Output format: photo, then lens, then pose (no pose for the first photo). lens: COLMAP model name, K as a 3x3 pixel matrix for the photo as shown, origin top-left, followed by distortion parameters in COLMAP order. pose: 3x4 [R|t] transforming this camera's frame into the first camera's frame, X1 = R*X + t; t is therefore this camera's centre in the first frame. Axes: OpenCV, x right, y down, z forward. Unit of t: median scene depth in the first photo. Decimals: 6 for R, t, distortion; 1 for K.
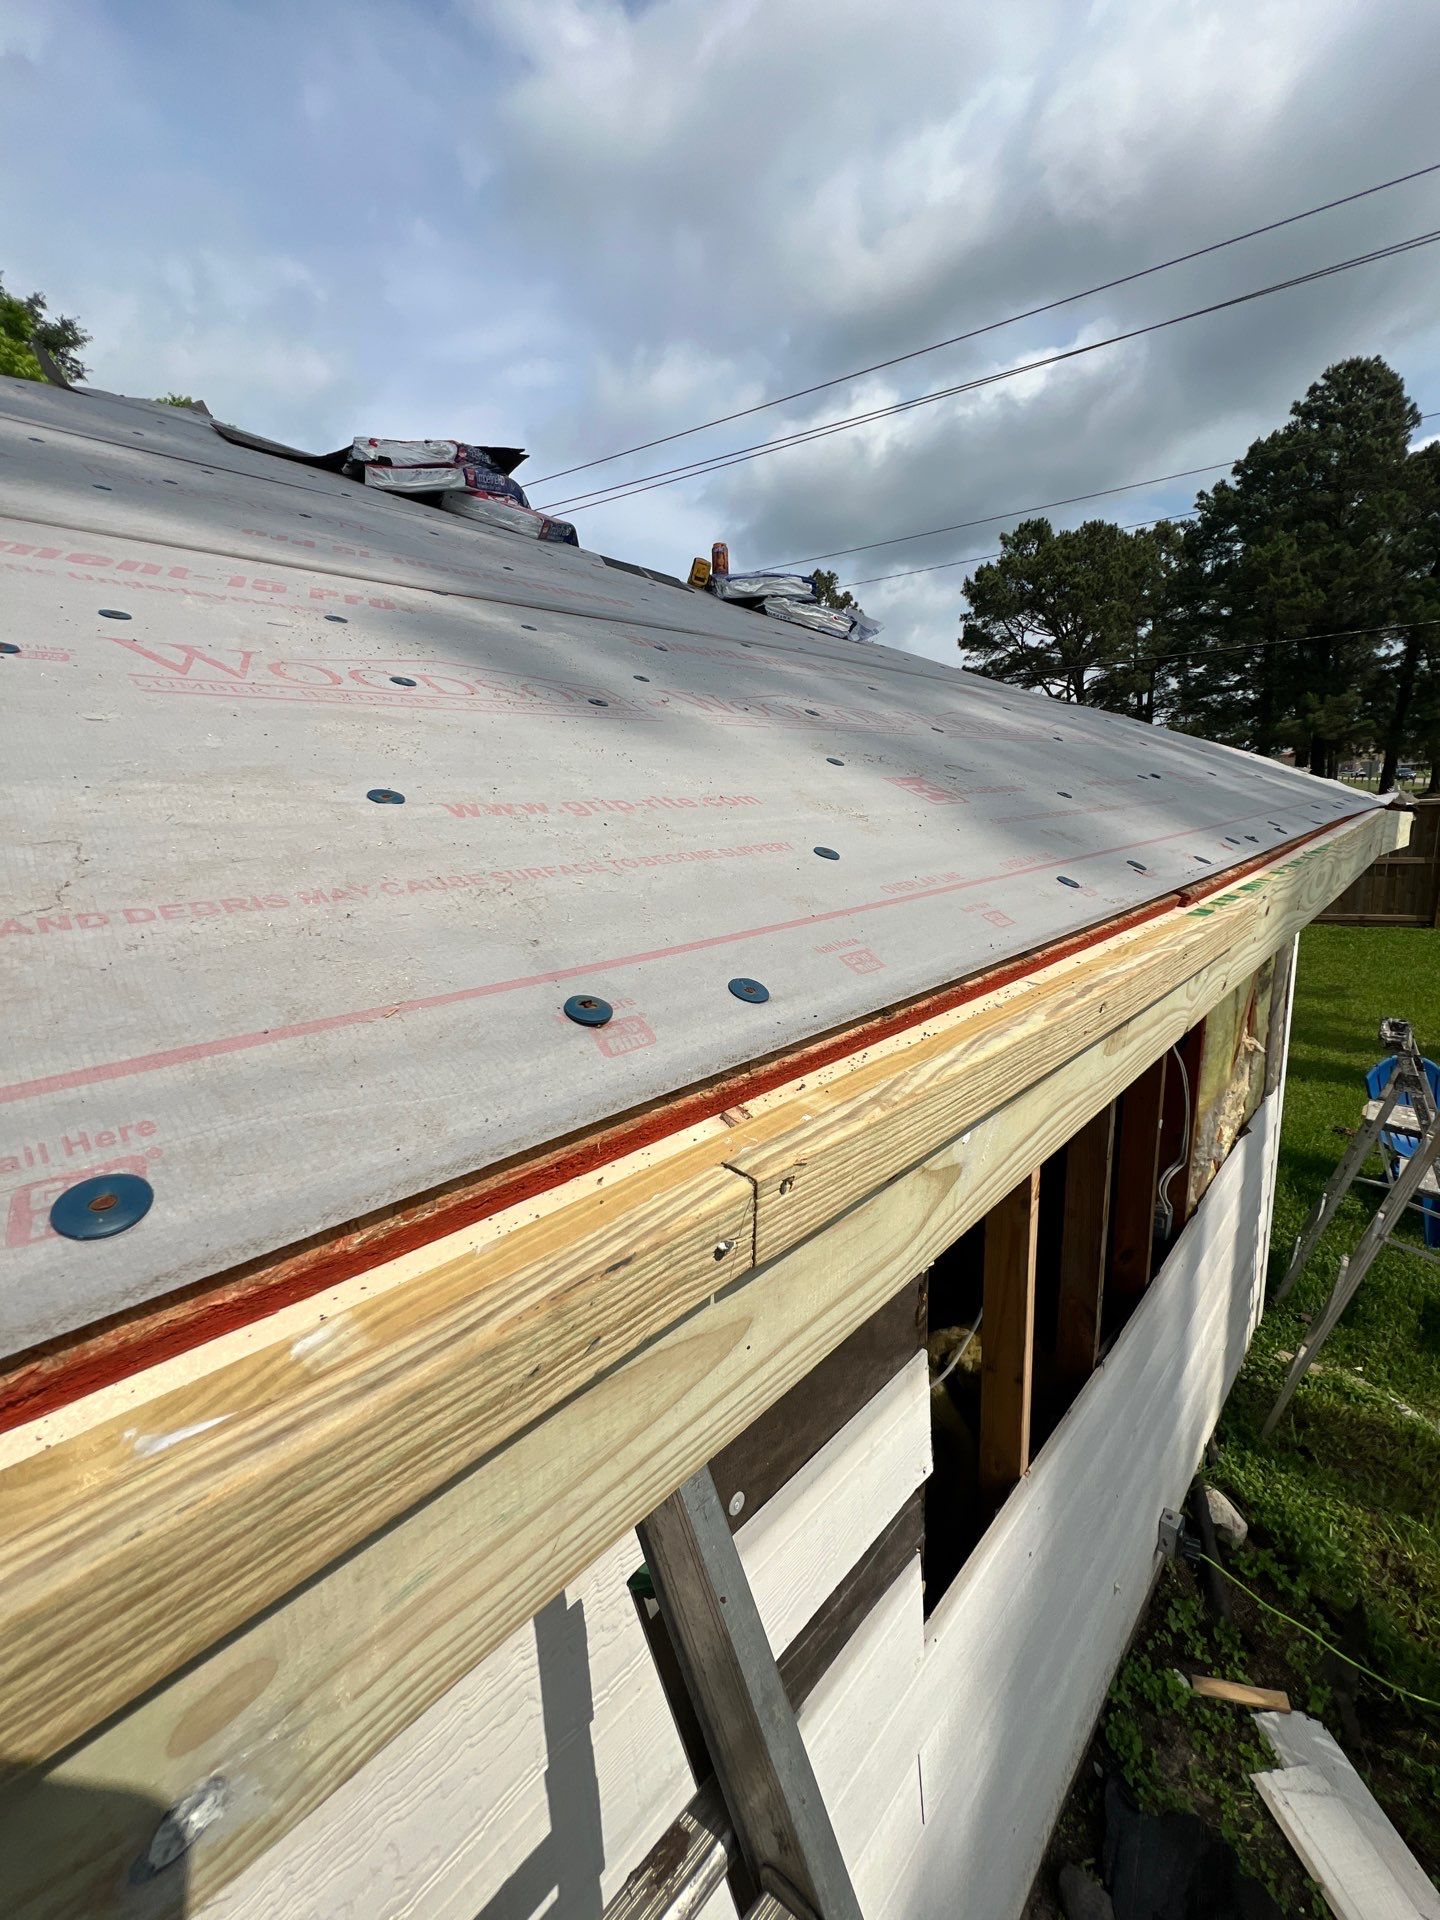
lens RADIAL K [[766.0, 0, 732.4], [0, 766.0, 978.5], [0, 0, 1]] dist [0.002077, -0.001240]
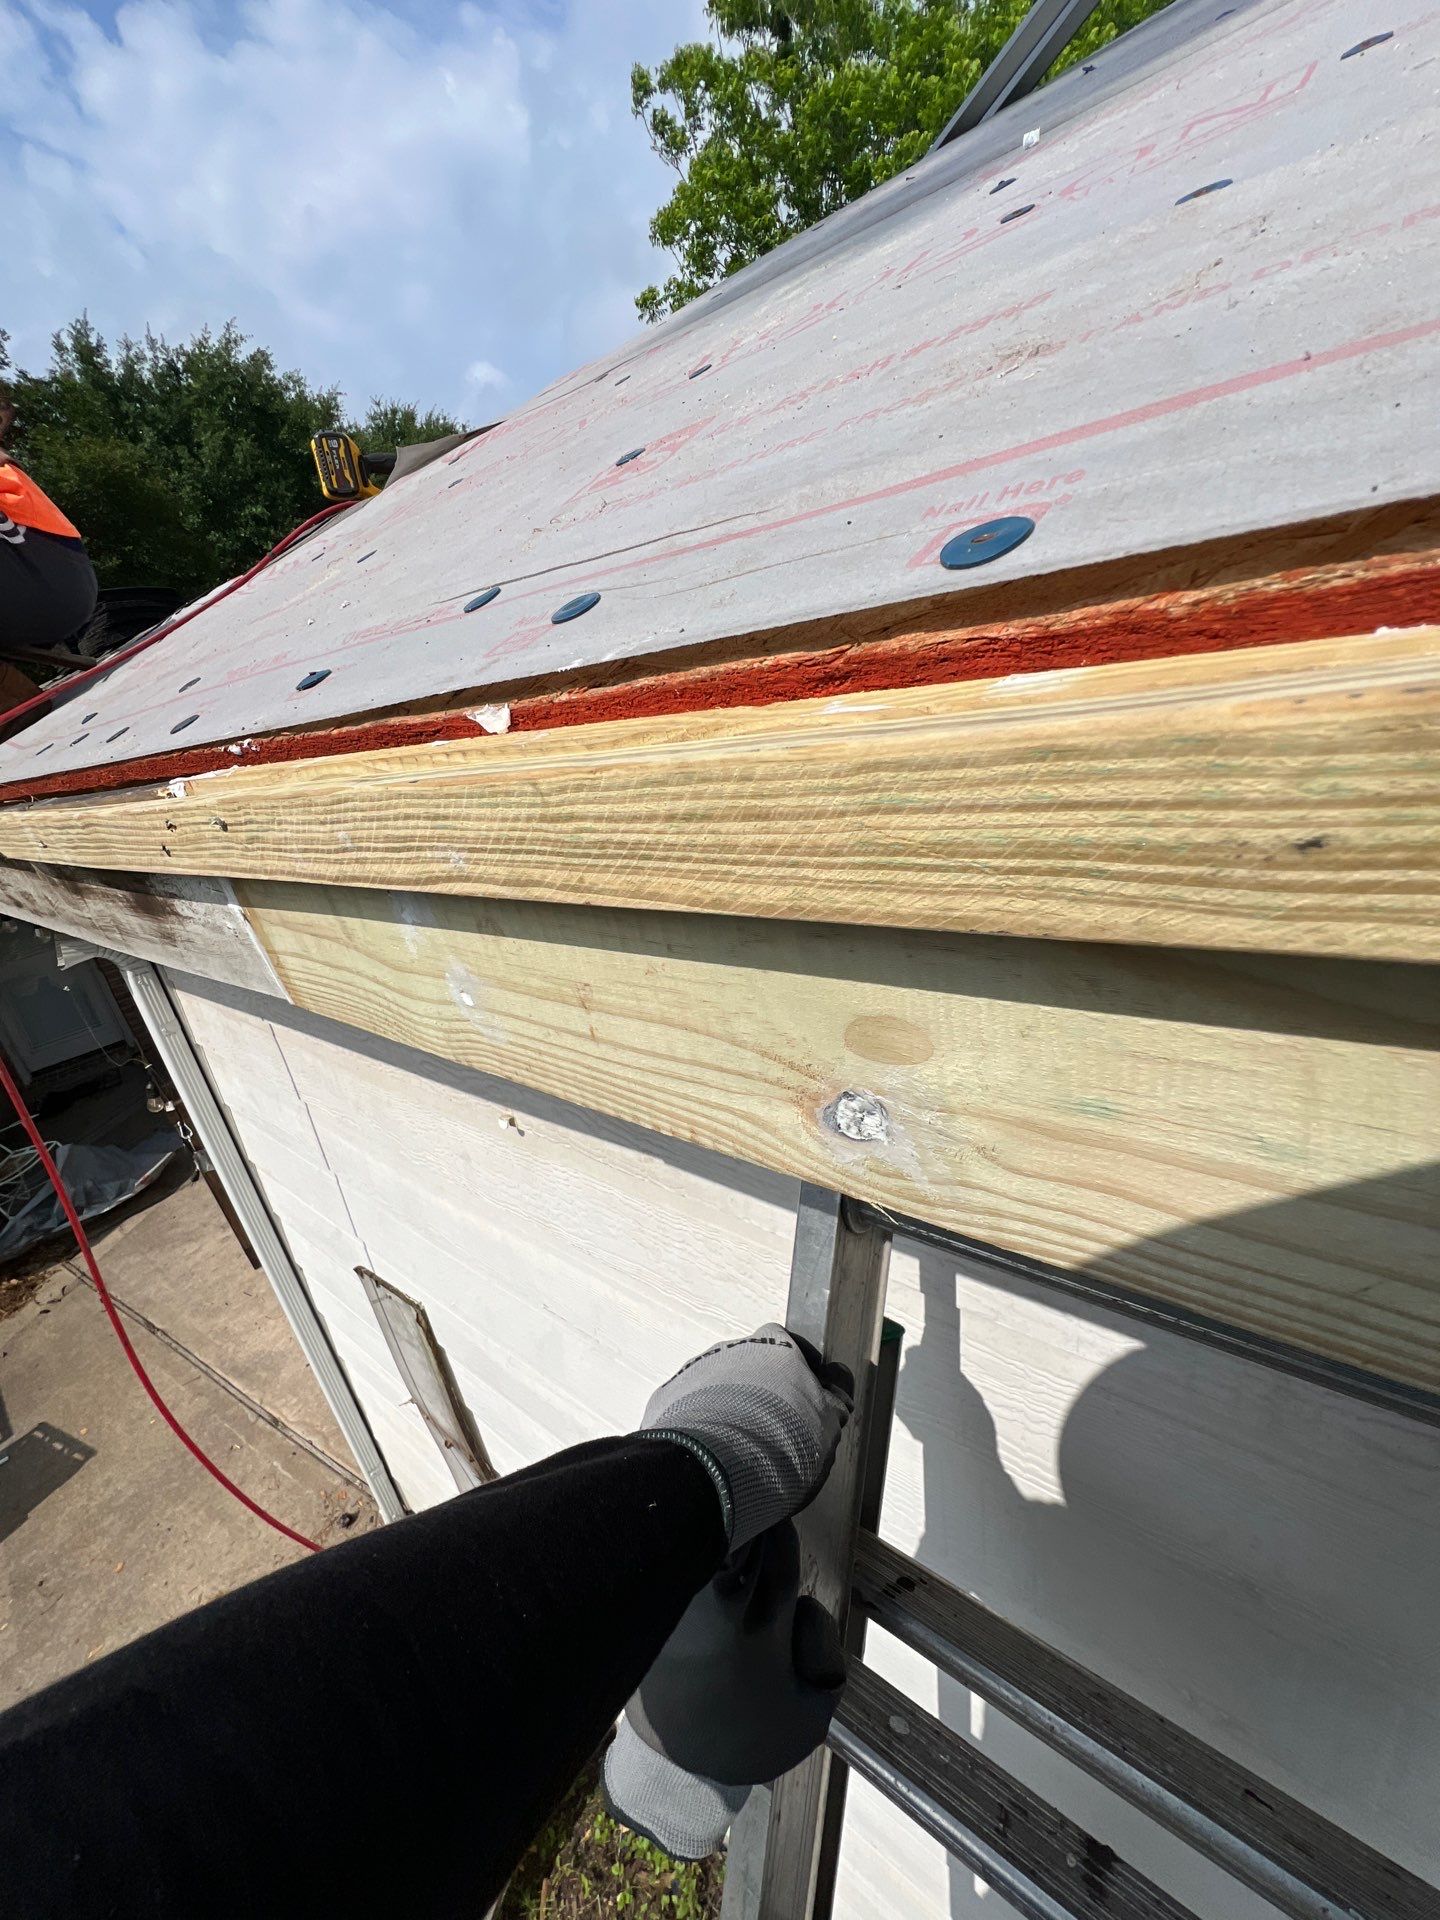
lens RADIAL K [[766.0, 0, 709.6], [0, 766.0, 957.7], [0, 0, 1]] dist [0.002077, -0.001240]
pose [[0.098615, 0.392255, -0.914555, 0.180696], [-0.051714, 0.919813, 0.388933, 0.456466], [0.993781, 0.008941, 0.110993, 0.644126]]
